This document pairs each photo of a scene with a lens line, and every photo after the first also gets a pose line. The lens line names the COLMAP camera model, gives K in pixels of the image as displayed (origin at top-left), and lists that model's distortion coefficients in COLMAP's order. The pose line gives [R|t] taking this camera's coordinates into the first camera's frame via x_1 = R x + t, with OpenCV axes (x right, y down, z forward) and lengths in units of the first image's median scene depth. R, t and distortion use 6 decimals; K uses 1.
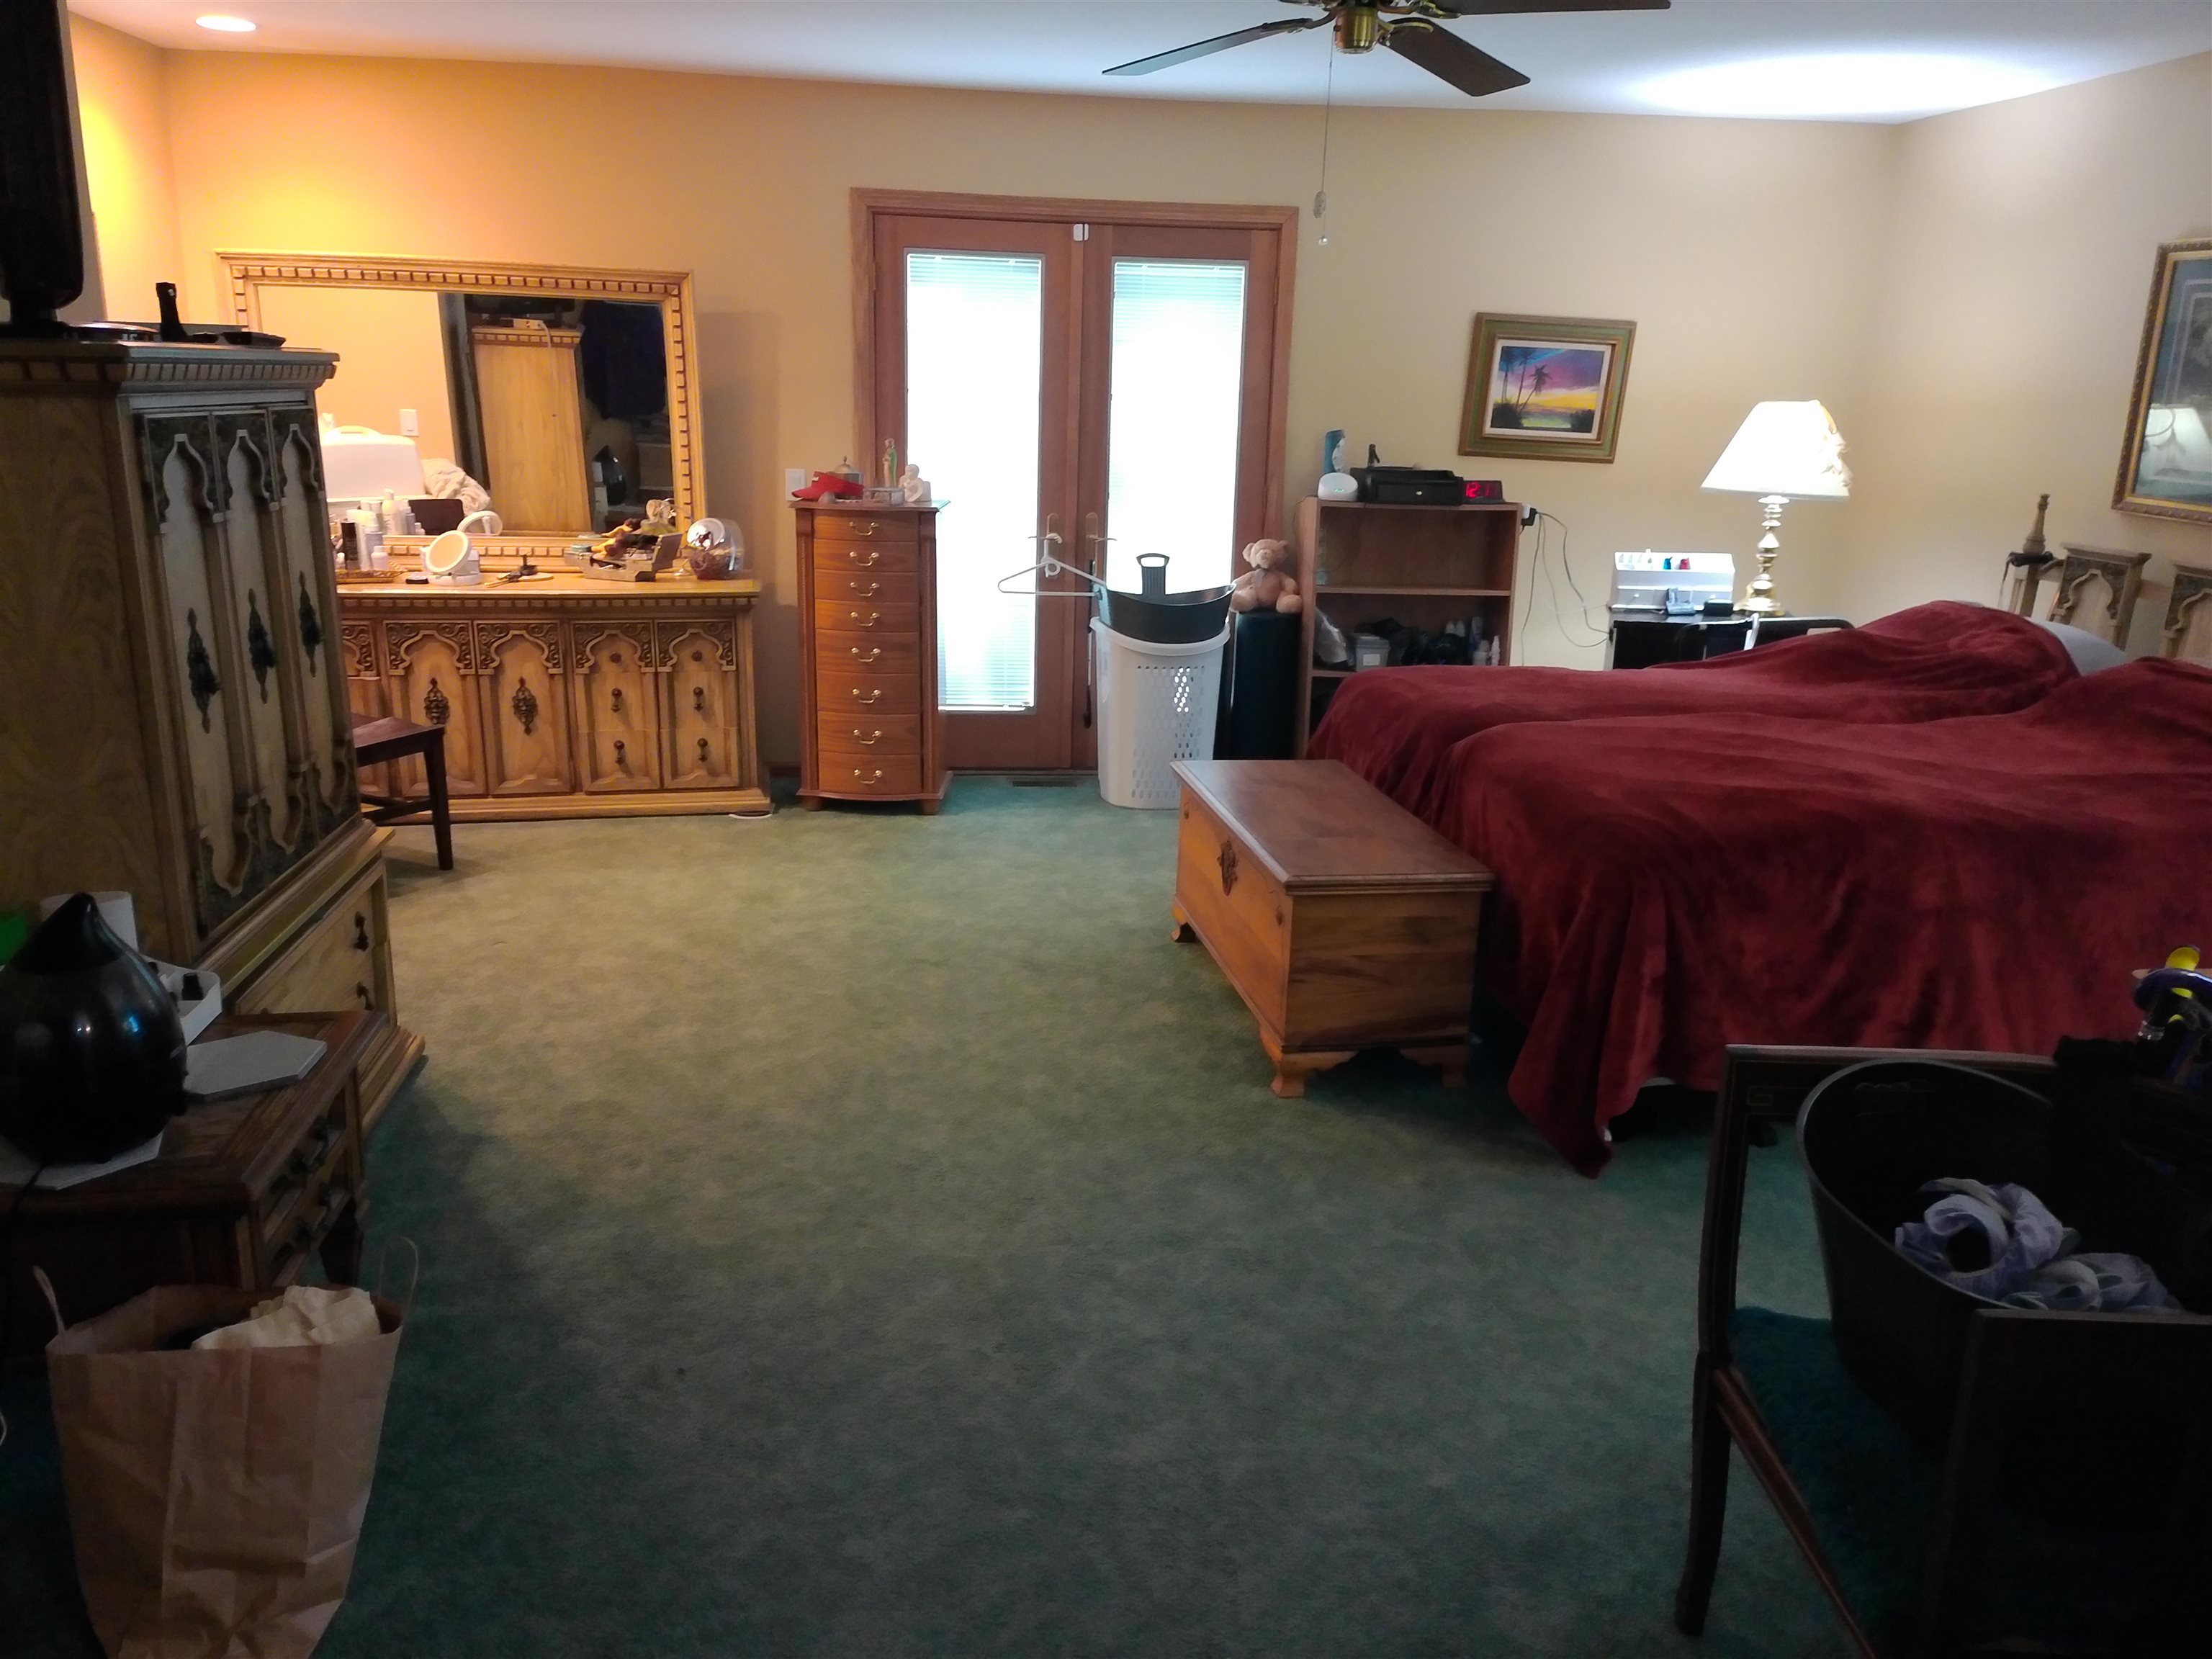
lens RADIAL K [[1658.3, 0, 1098.2], [0, 1658.3, 840.8], [0, 0, 1]] dist [0.097523, -0.051133]
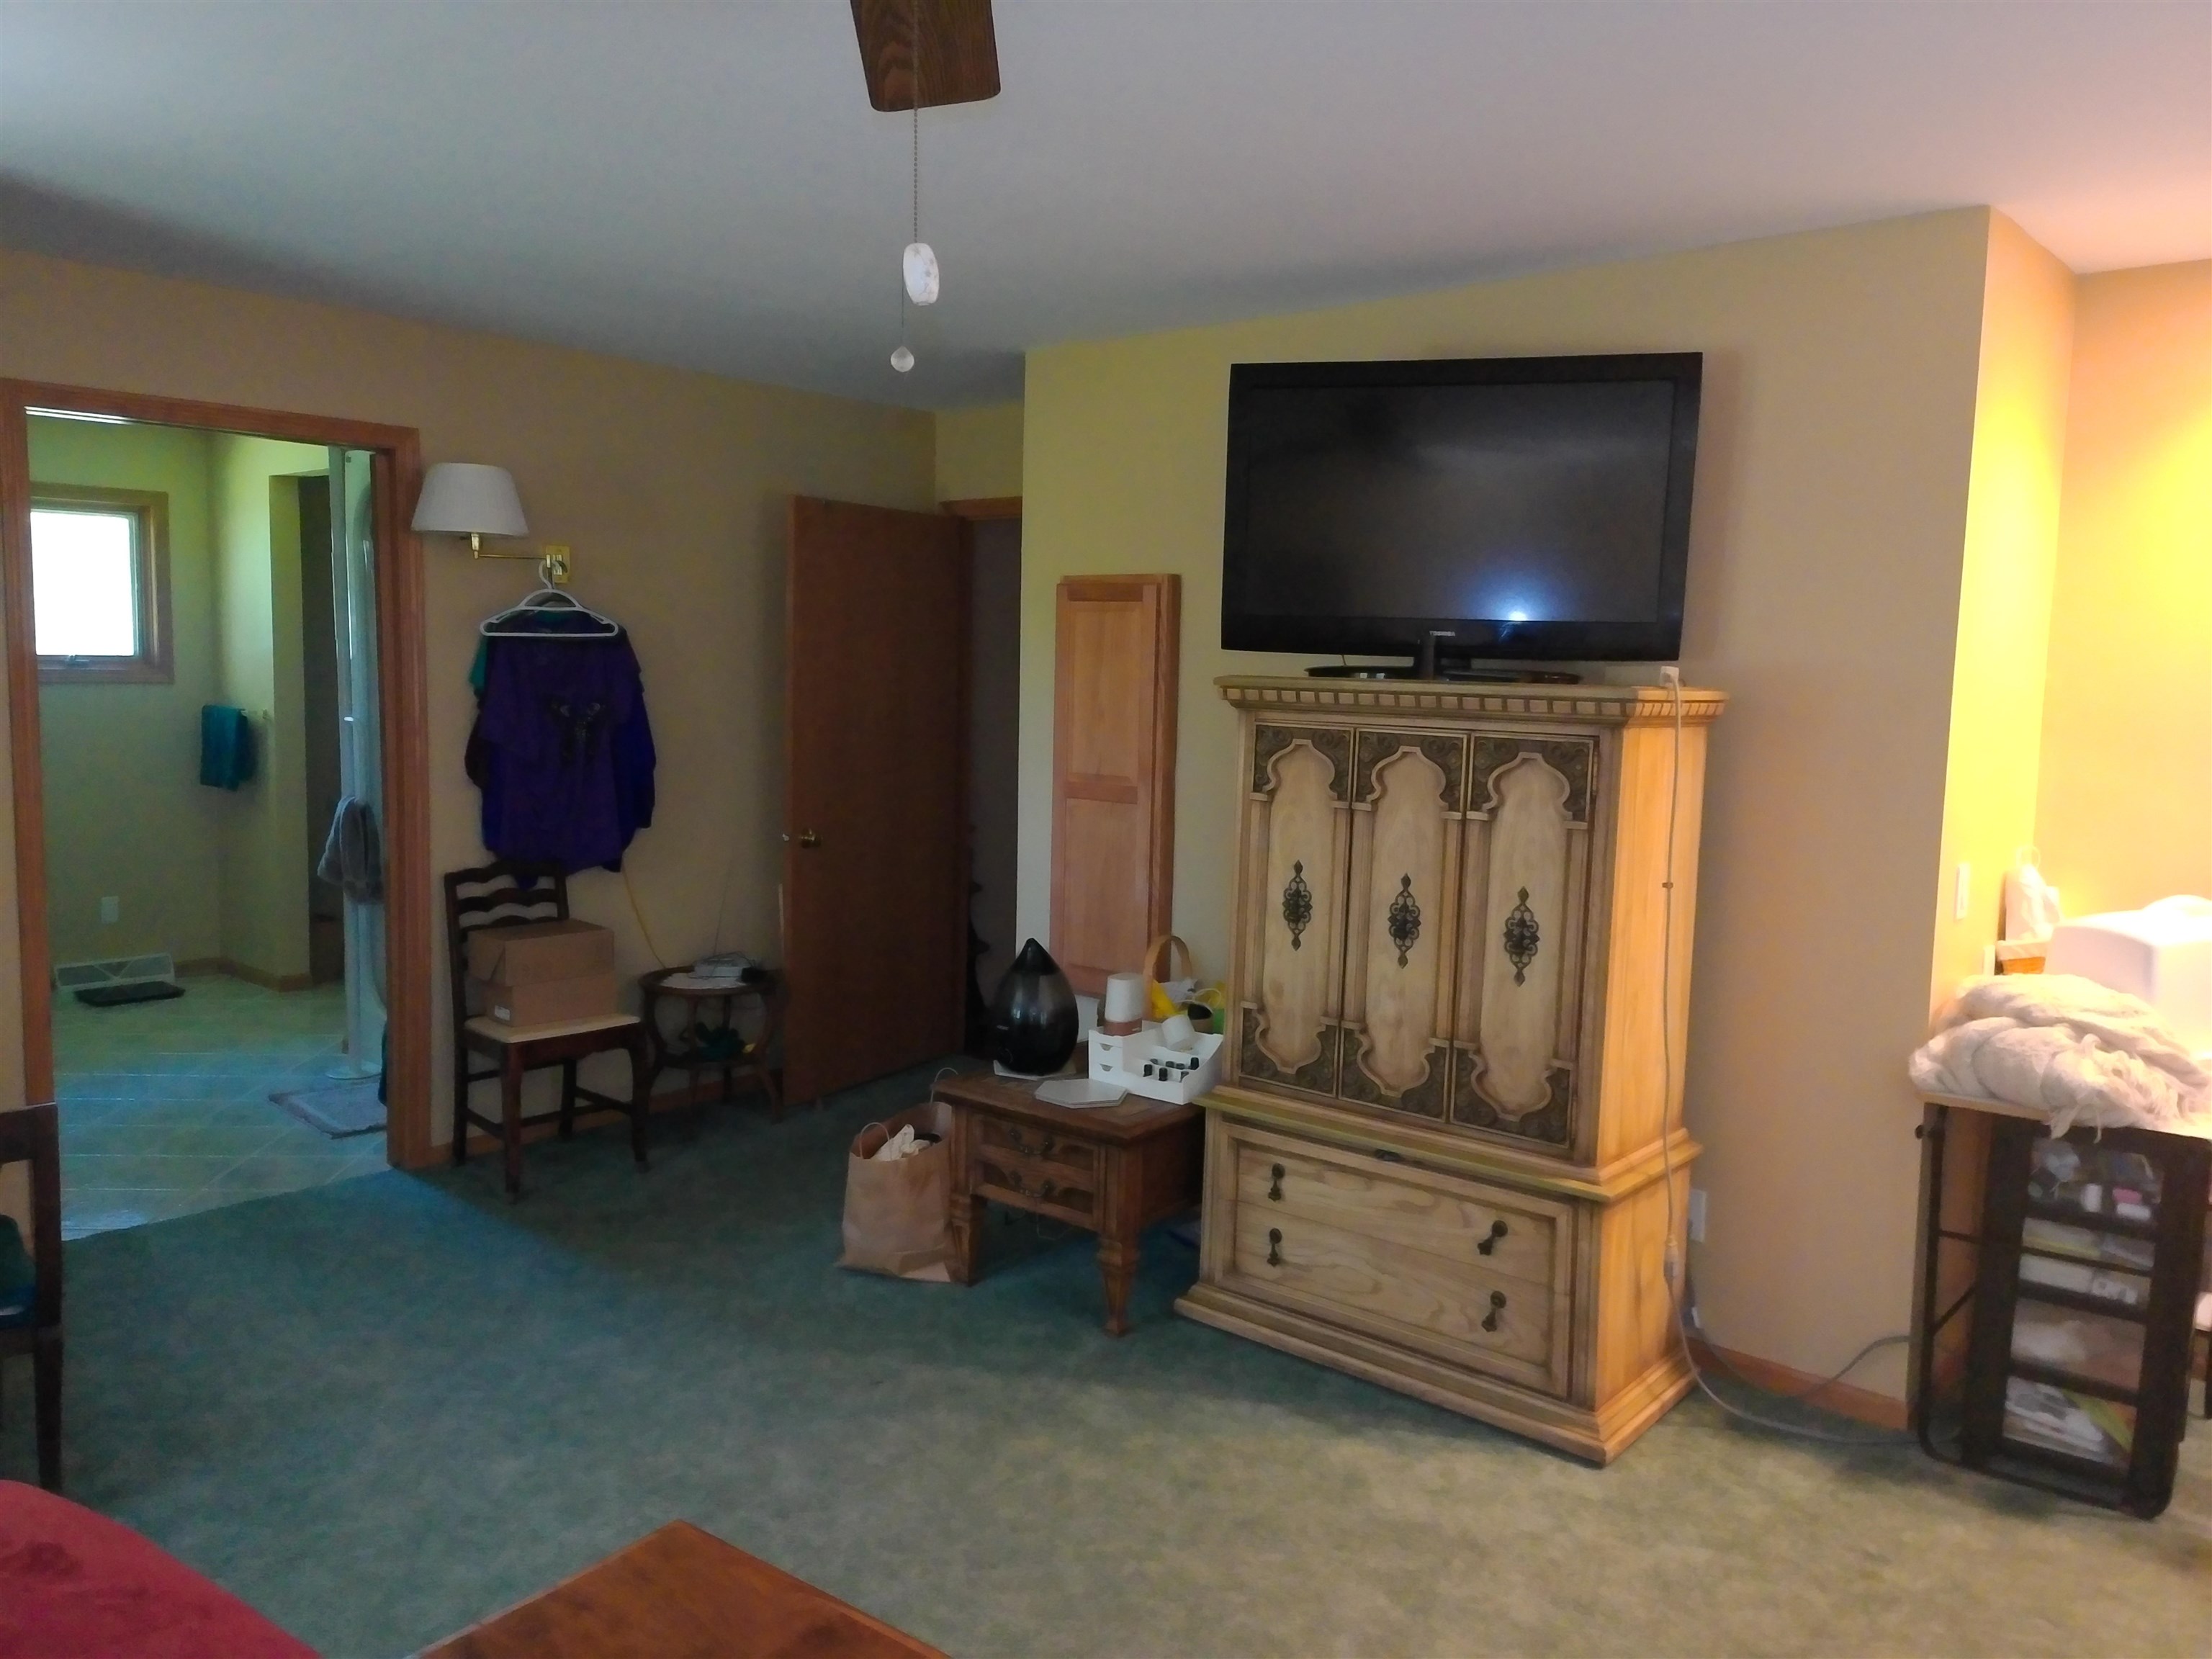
lens RADIAL K [[1658.3, 0, 1108.7], [0, 1658.3, 834.1], [0, 0, 1]] dist [0.097523, -0.051133]
pose [[-0.744713, 0.025288, -0.666906, 0.236840], [-0.220574, 0.933800, 0.281717, -0.242795], [0.629881, 0.356900, -0.689835, 0.885375]]
